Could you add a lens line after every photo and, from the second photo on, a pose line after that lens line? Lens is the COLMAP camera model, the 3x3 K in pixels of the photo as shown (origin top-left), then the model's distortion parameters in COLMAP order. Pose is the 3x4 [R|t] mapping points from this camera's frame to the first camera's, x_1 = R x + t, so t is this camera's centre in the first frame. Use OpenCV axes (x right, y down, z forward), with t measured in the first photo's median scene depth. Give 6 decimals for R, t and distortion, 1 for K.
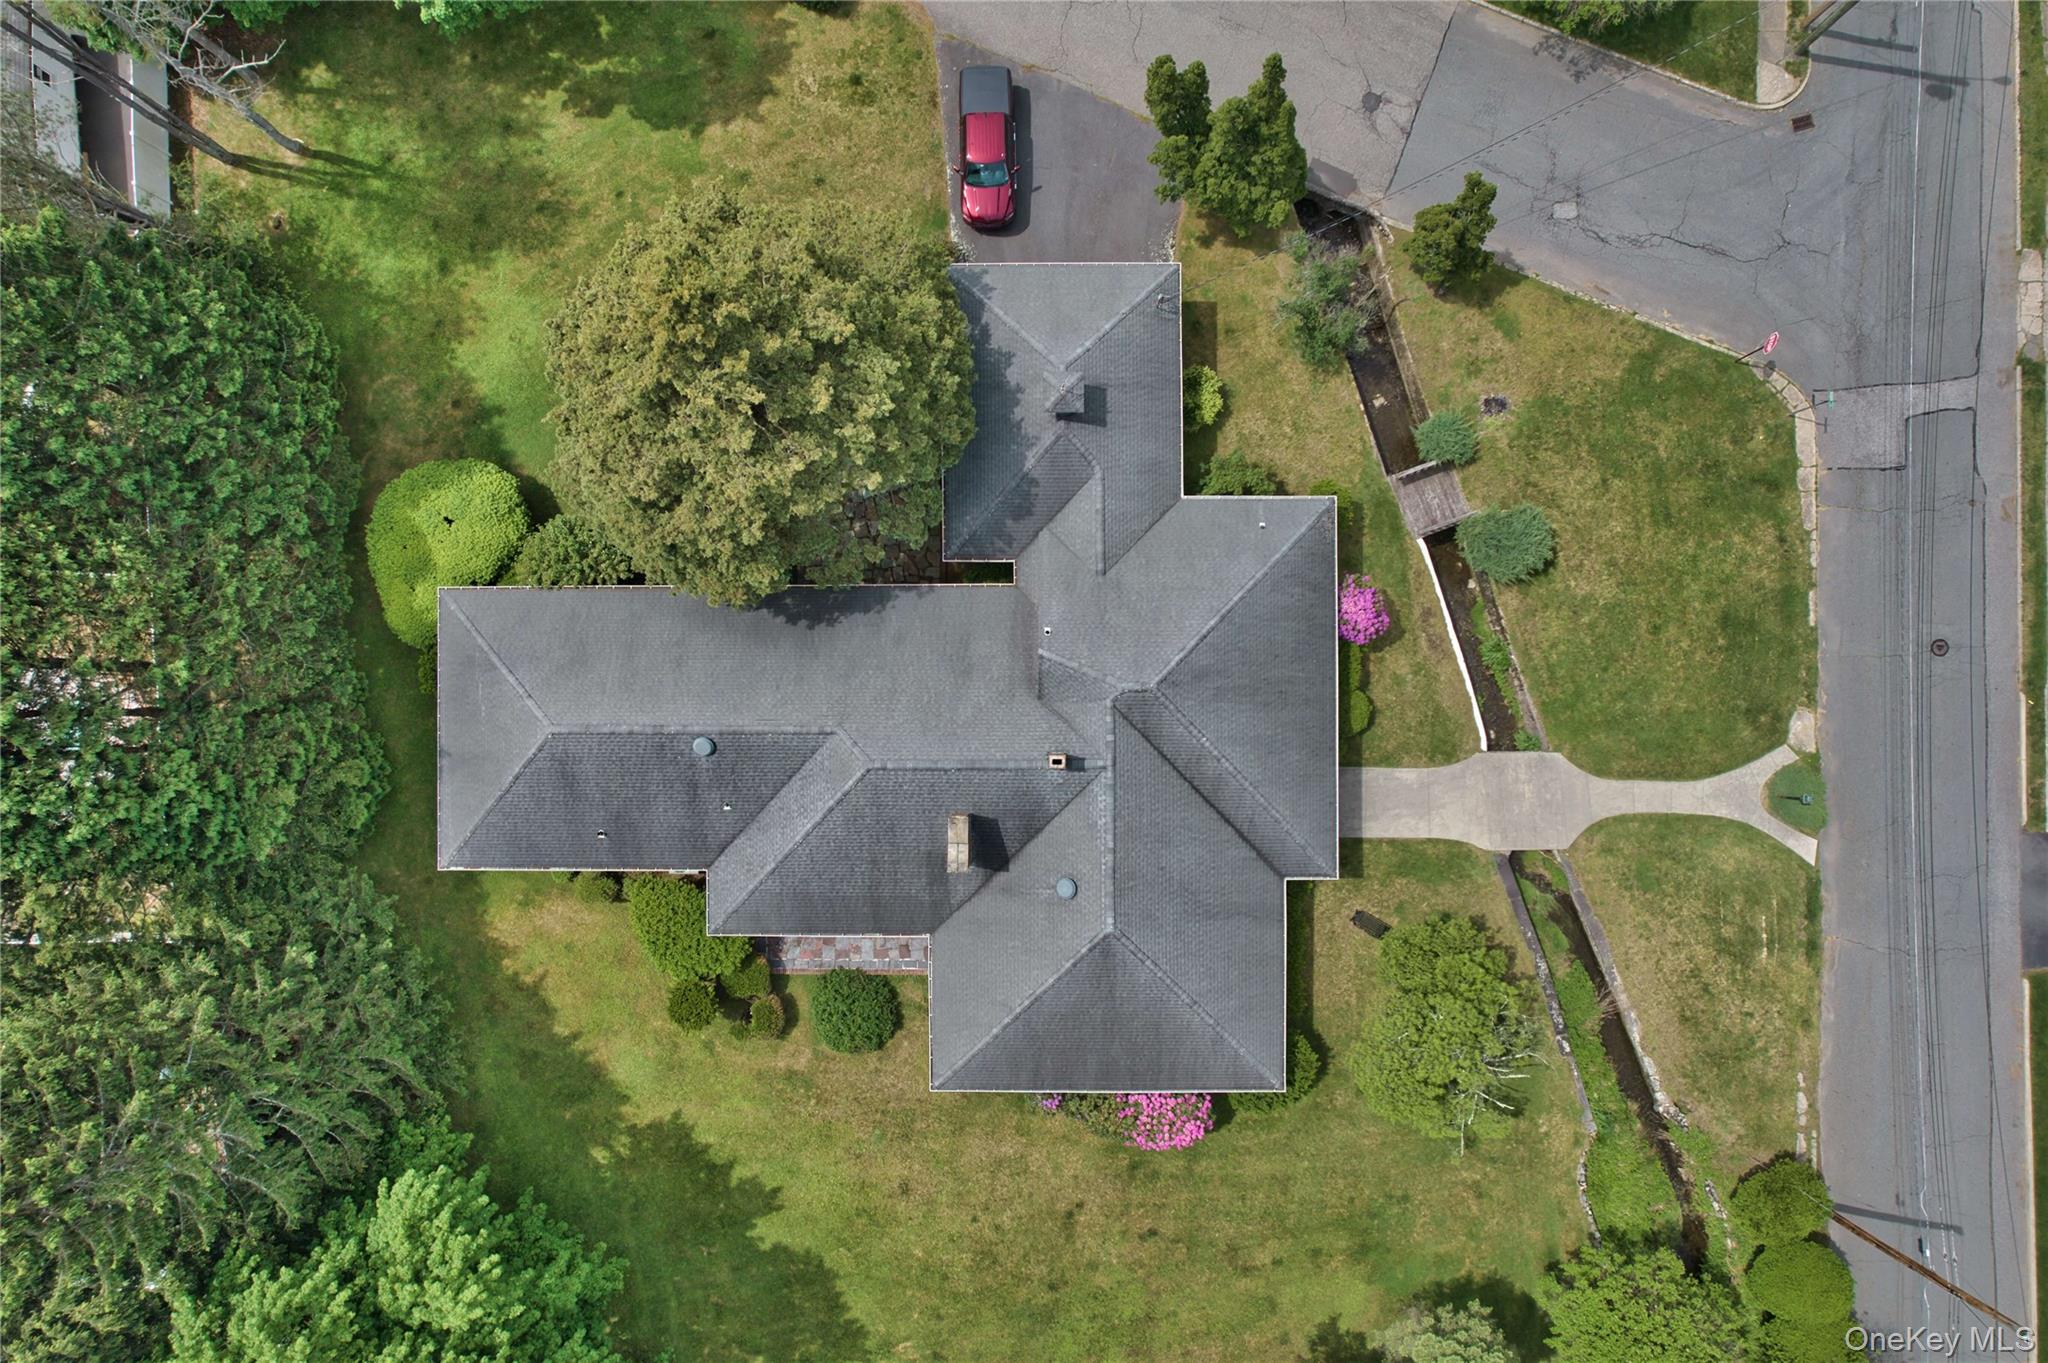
lens RADIAL K [[1313.7, 0, 1032.1], [0, 1313.7, 703.1], [0, 0, 1]] dist [-0.080286, 0.069768]
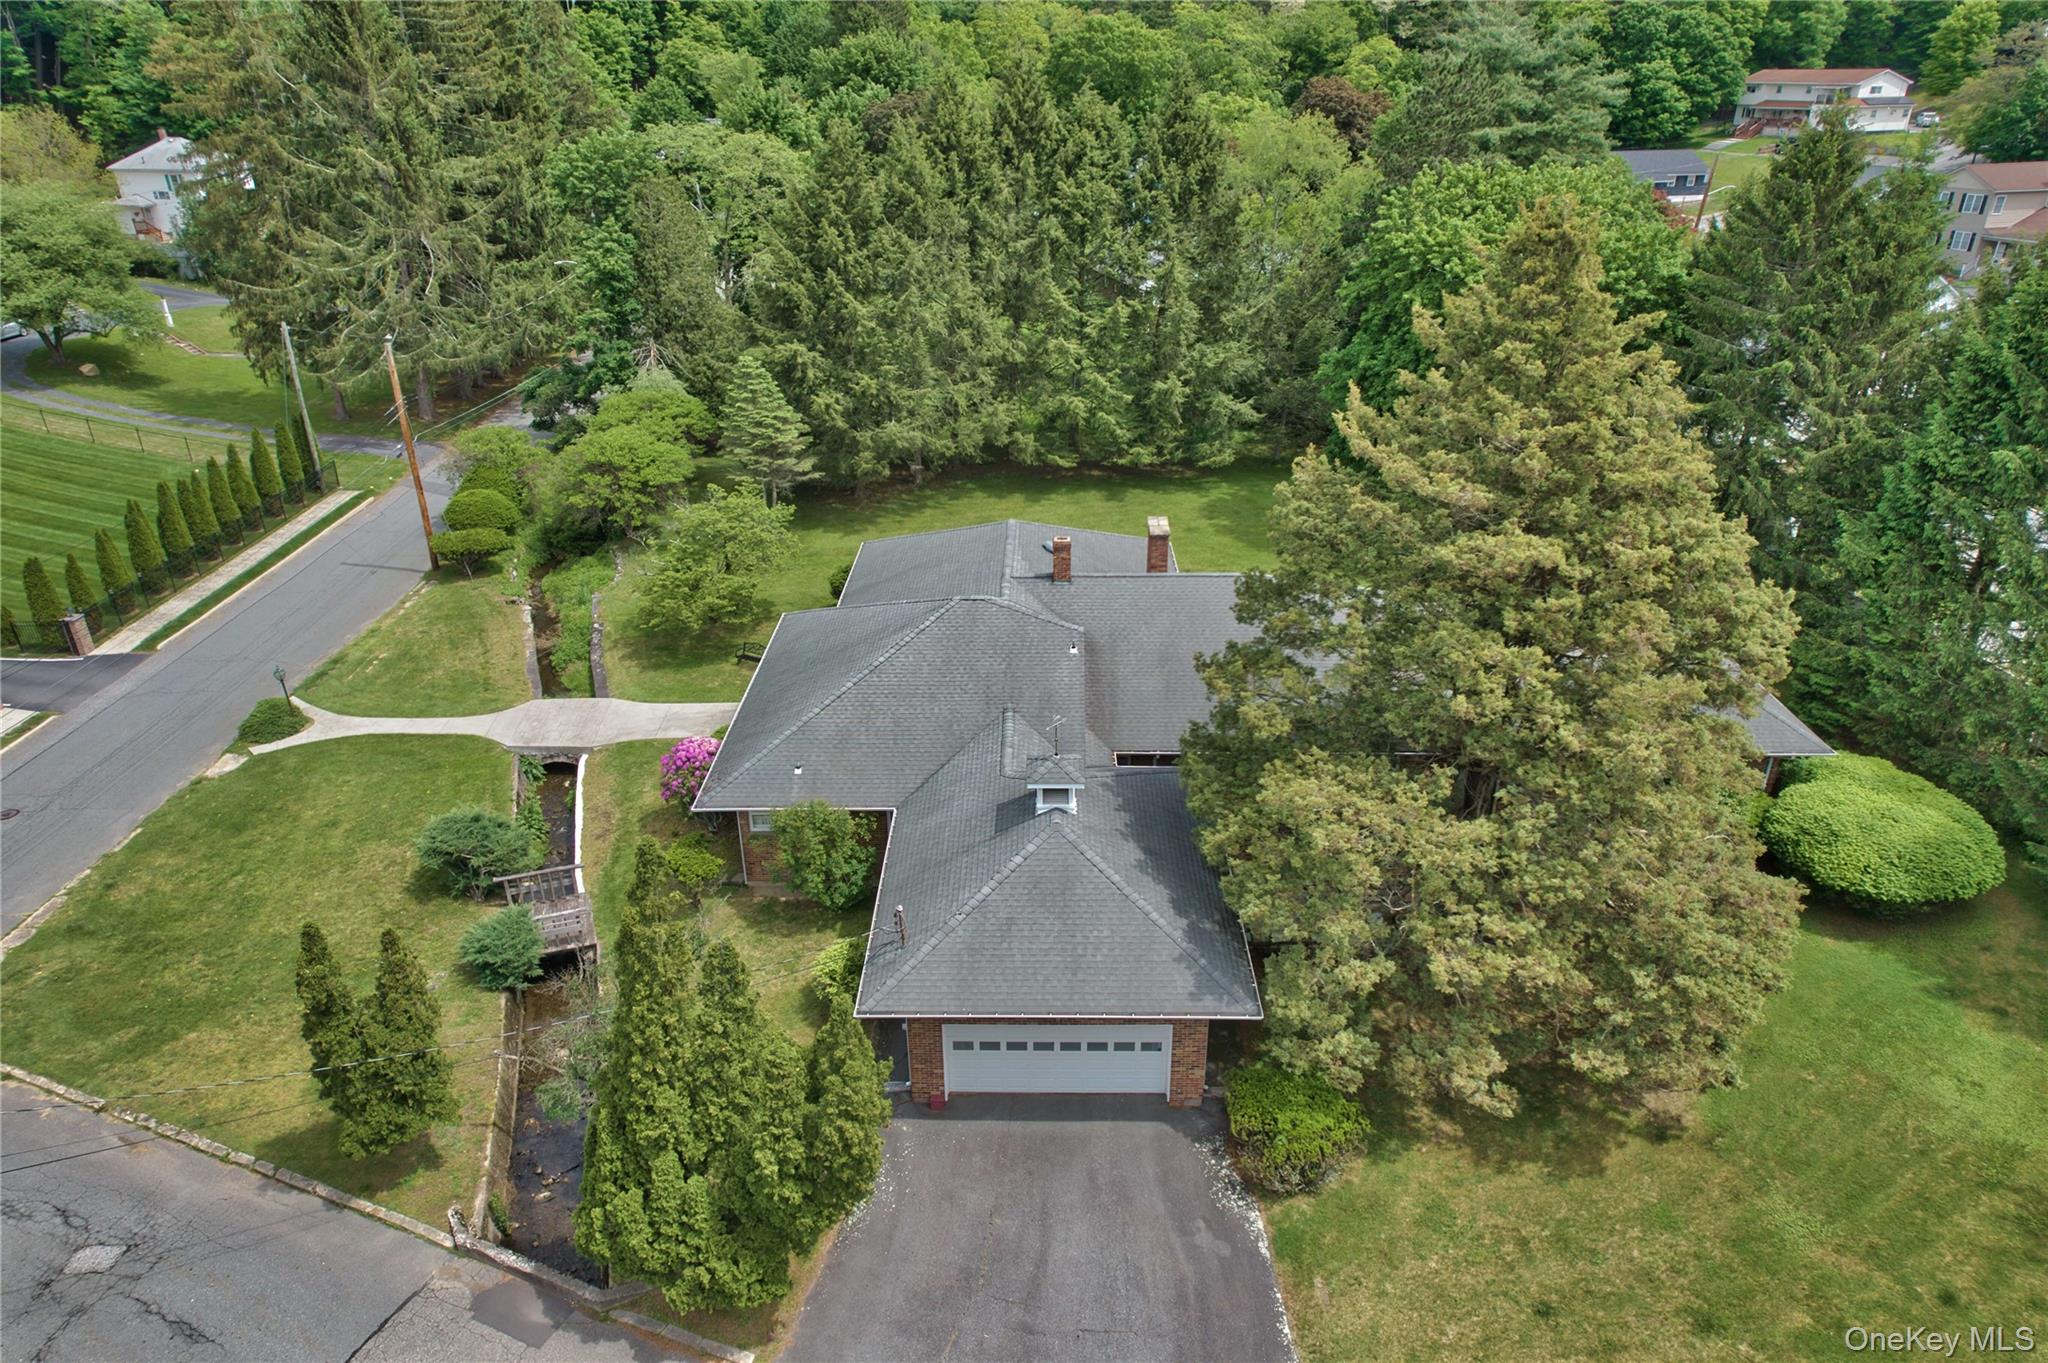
lens RADIAL K [[1313.7, 0, 1032.1], [0, 1313.7, 703.1], [0, 0, 1]] dist [-0.080286, 0.069768]
pose [[-0.999617, 0.013478, 0.024170, 0.016471], [0.015767, -0.440395, 0.897666, -0.752211], [0.022743, 0.897703, 0.440014, 0.580331]]
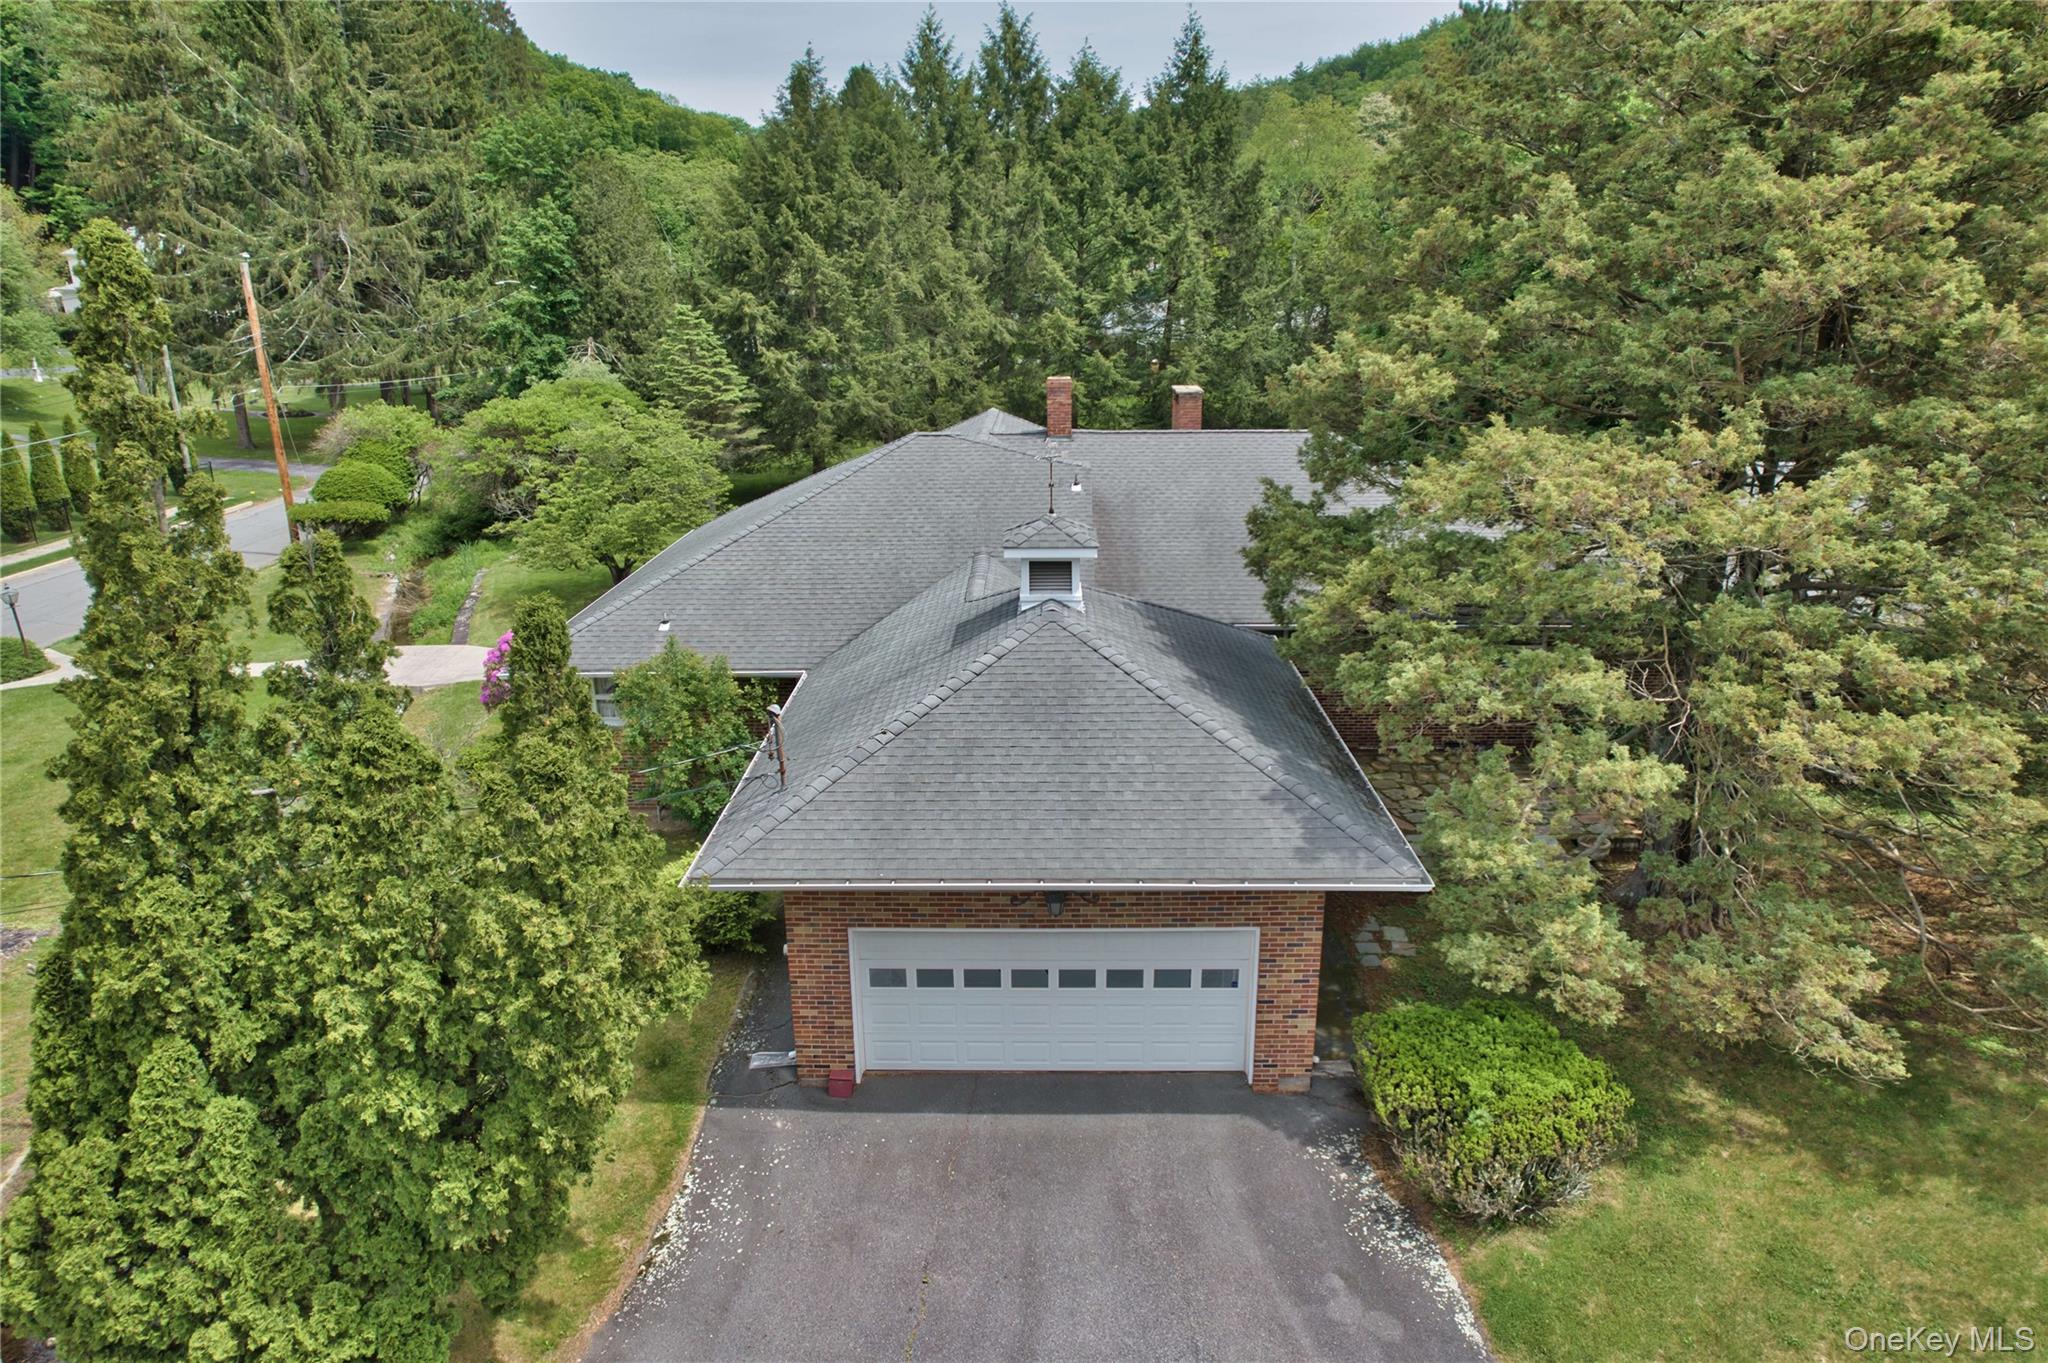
lens RADIAL K [[1336.6, 0, 1031.1], [0, 1336.6, 689.5], [0, 0, 1]] dist [-0.094576, 0.092230]
pose [[-0.999678, 0.016005, 0.019671, 0.019460], [0.013790, -0.307906, 0.951317, -0.590414], [0.021282, 0.951282, 0.307586, 0.805519]]
